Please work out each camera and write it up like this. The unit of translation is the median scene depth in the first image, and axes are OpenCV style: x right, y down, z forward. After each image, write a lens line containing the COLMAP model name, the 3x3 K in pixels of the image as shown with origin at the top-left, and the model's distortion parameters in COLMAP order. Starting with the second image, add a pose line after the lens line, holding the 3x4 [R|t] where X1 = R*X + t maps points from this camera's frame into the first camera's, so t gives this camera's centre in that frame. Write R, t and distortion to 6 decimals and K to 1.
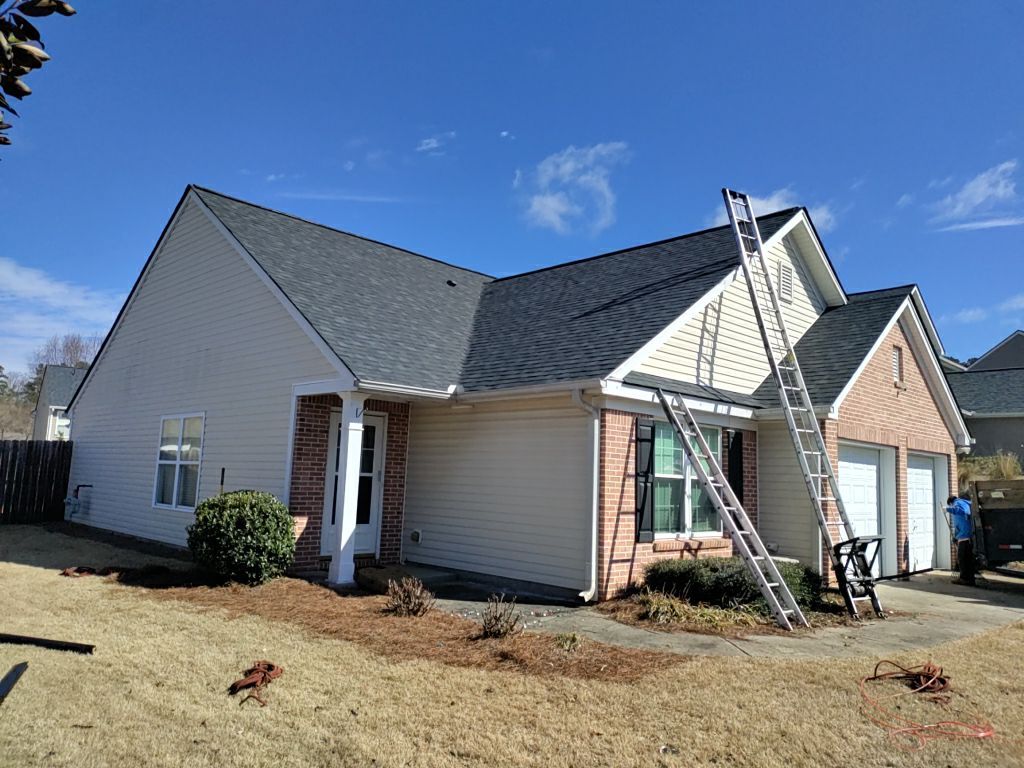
lens RADIAL K [[747.8, 0, 514.3], [0, 747.8, 381.6], [0, 0, 1]] dist [0.093771, -0.127416]
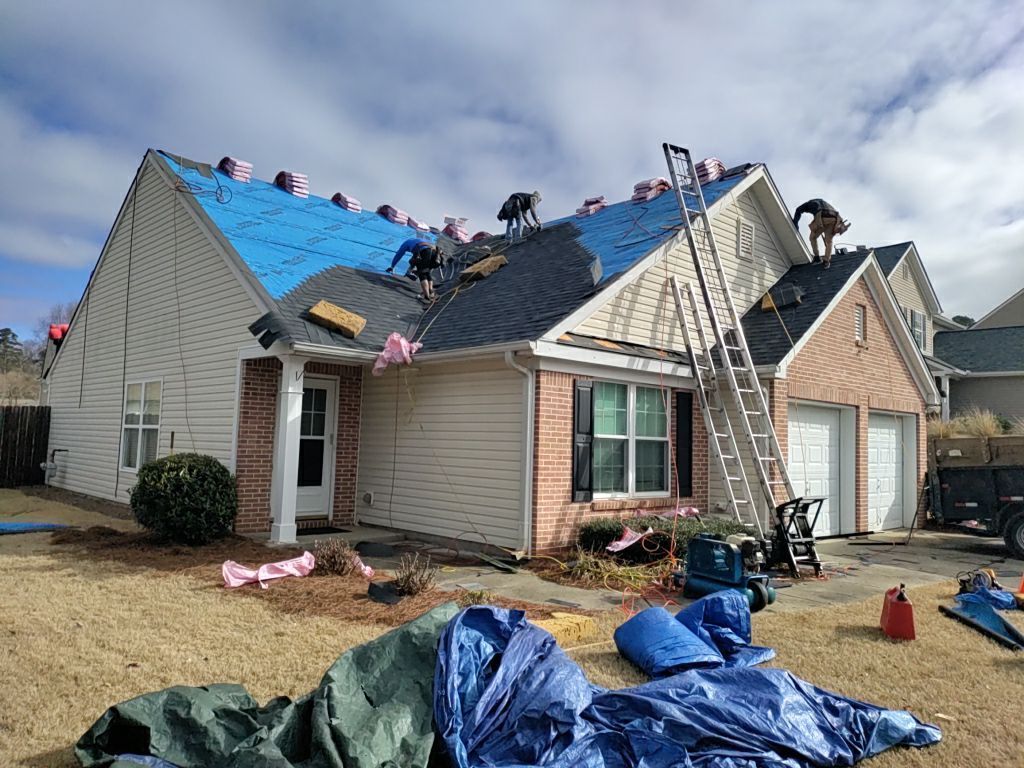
lens RADIAL K [[744.6, 0, 512.0], [0, 744.6, 384.0], [0, 0, 1]] dist [0.120851, -0.207564]
pose [[0.999786, -0.007673, -0.019198, 0.085061], [0.008645, 0.998660, 0.051031, 0.003261], [0.018781, -0.051186, 0.998513, 0.005415]]
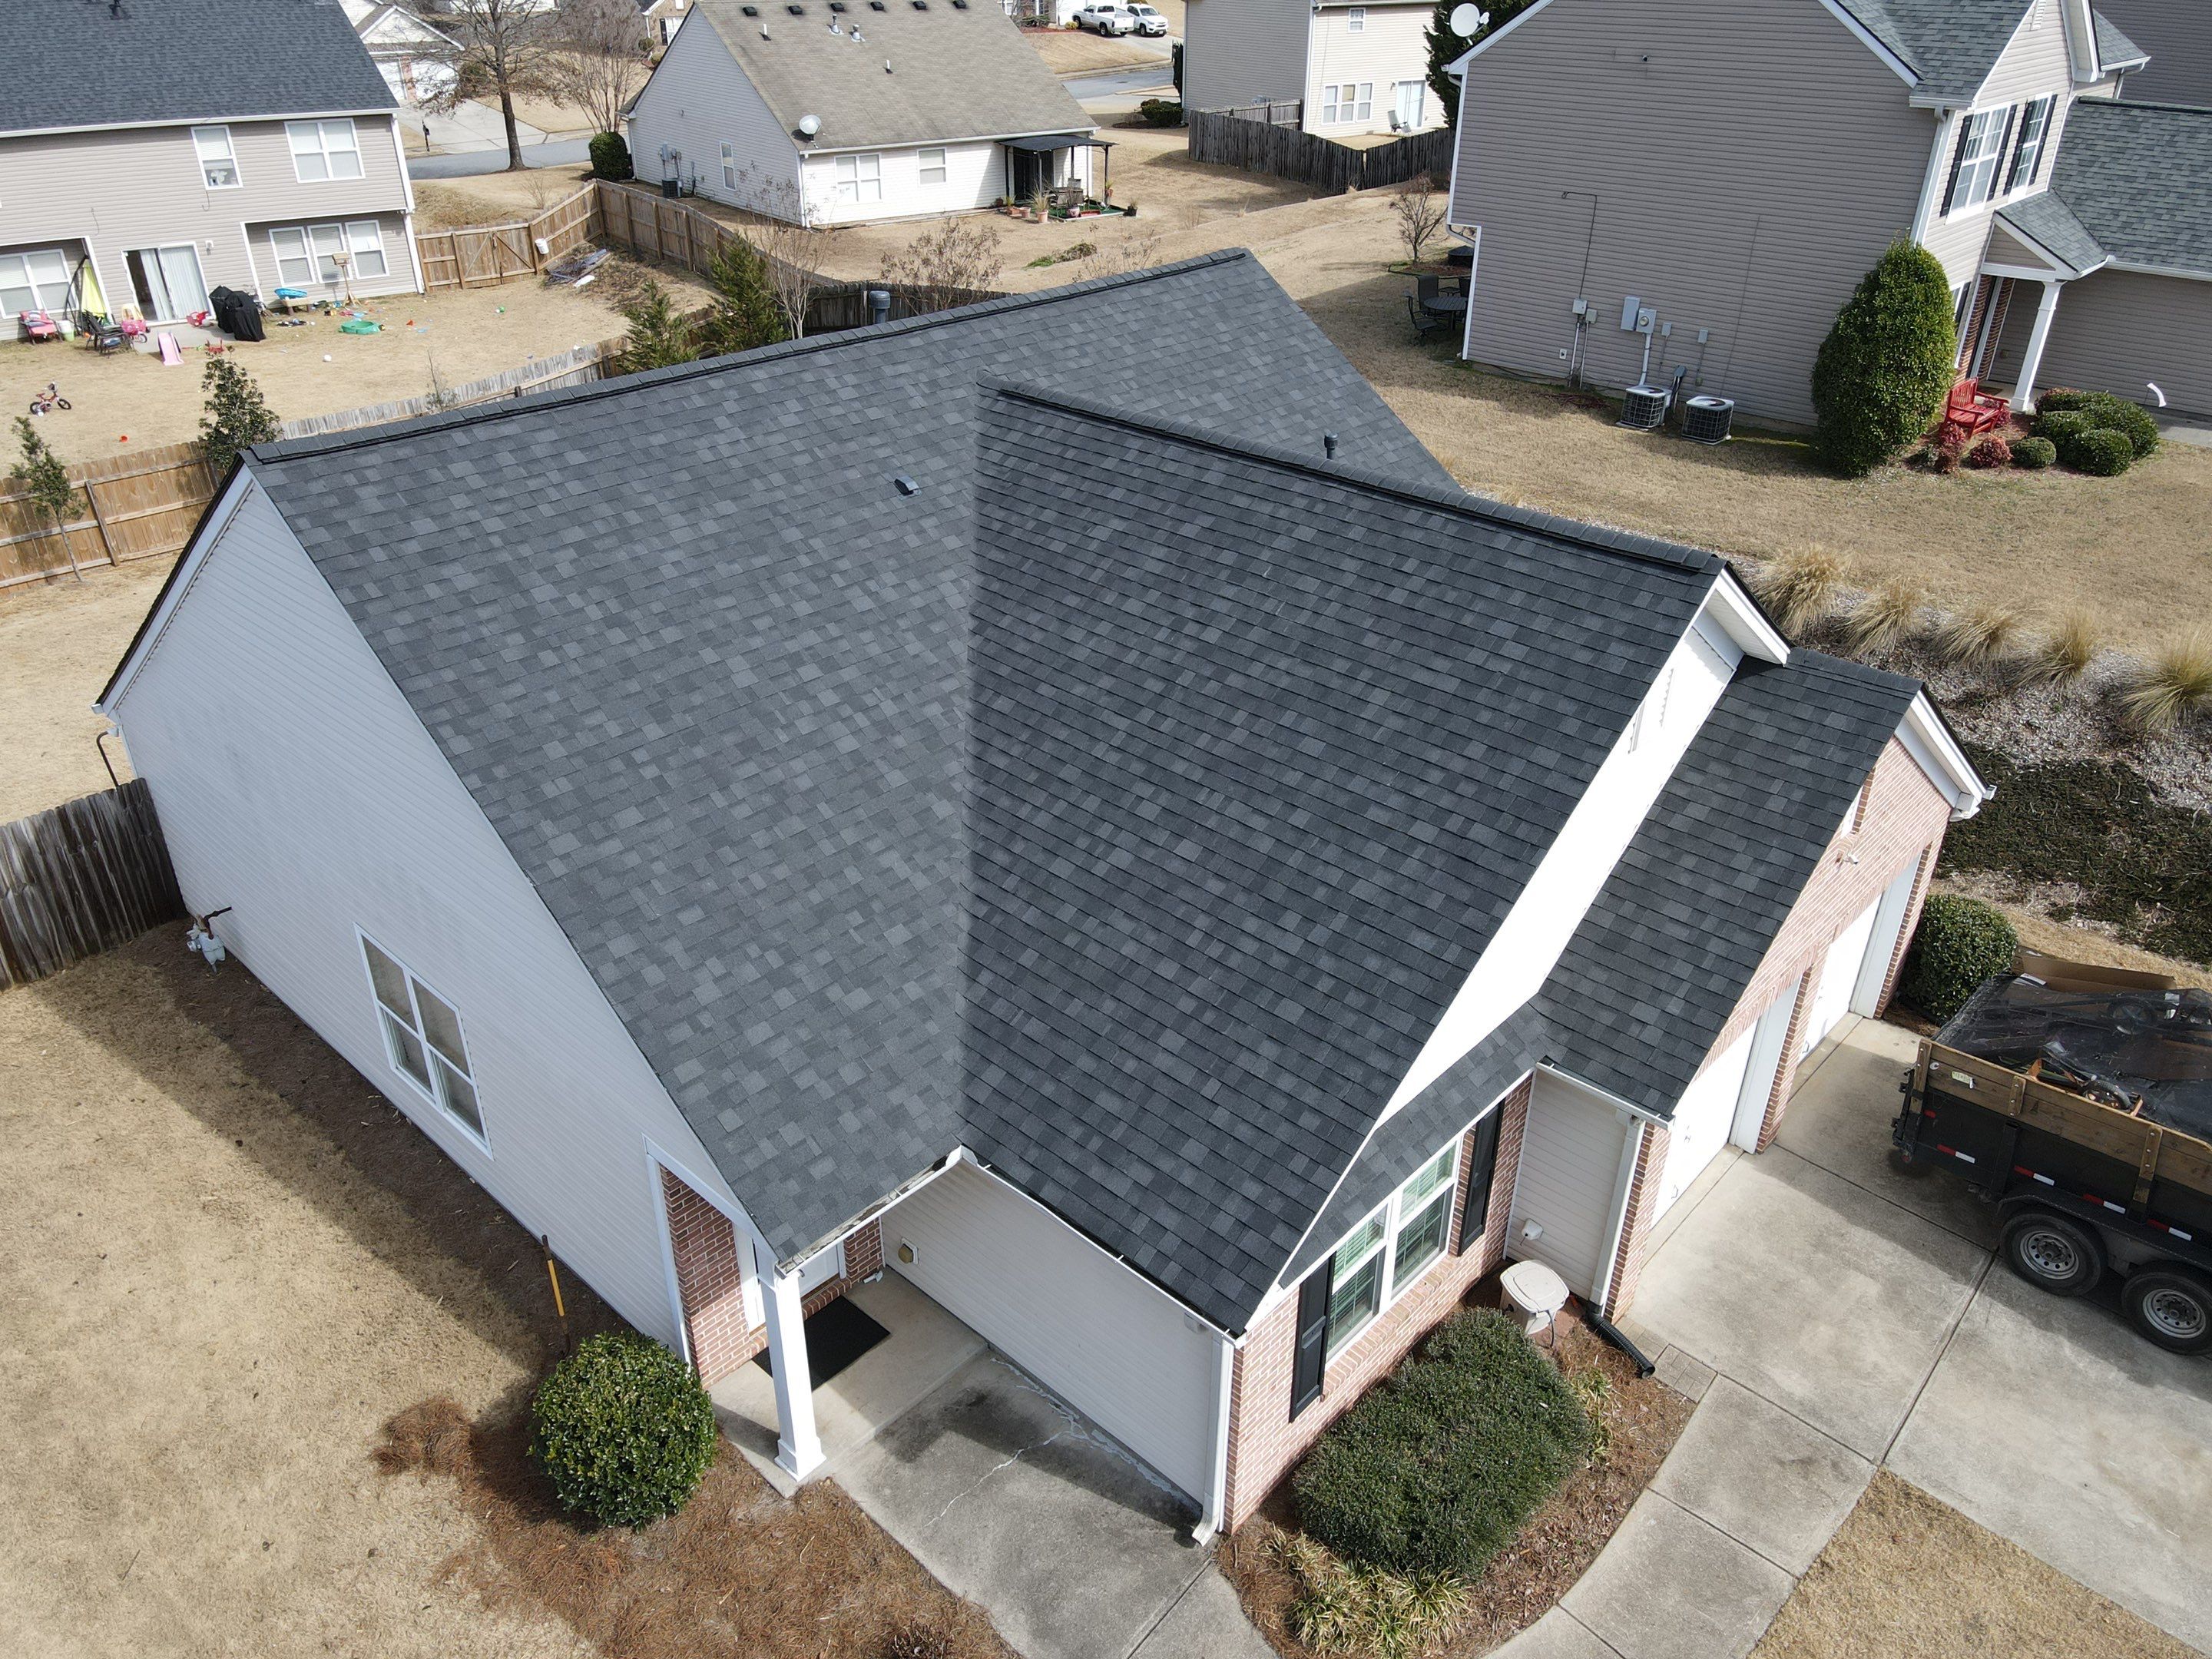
lens RADIAL K [[1618.8, 0, 1113.8], [0, 1618.8, 823.3], [0, 0, 1]] dist [0.004316, 0.026115]
pose [[0.999094, -0.039380, 0.016112, 0.016656], [0.021810, 0.799140, 0.600749, -0.794814], [-0.036534, -0.599853, 0.799275, 0.225691]]
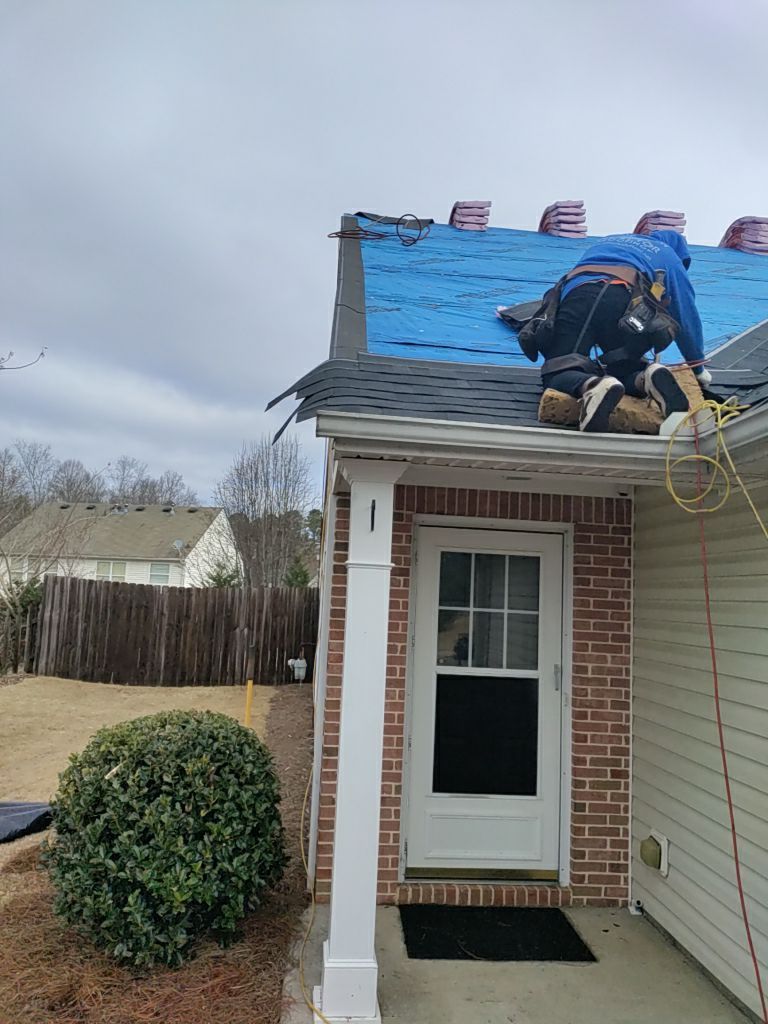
lens RADIAL K [[747.8, 0, 384.0], [0, 747.8, 512.0], [0, 0, 1]] dist [0.093771, -0.127416]
pose [[0.764870, -0.074724, -0.639836, 0.019028], [0.065361, 0.997126, -0.038317, 0.046595], [0.640860, -0.012513, 0.767556, 0.647042]]
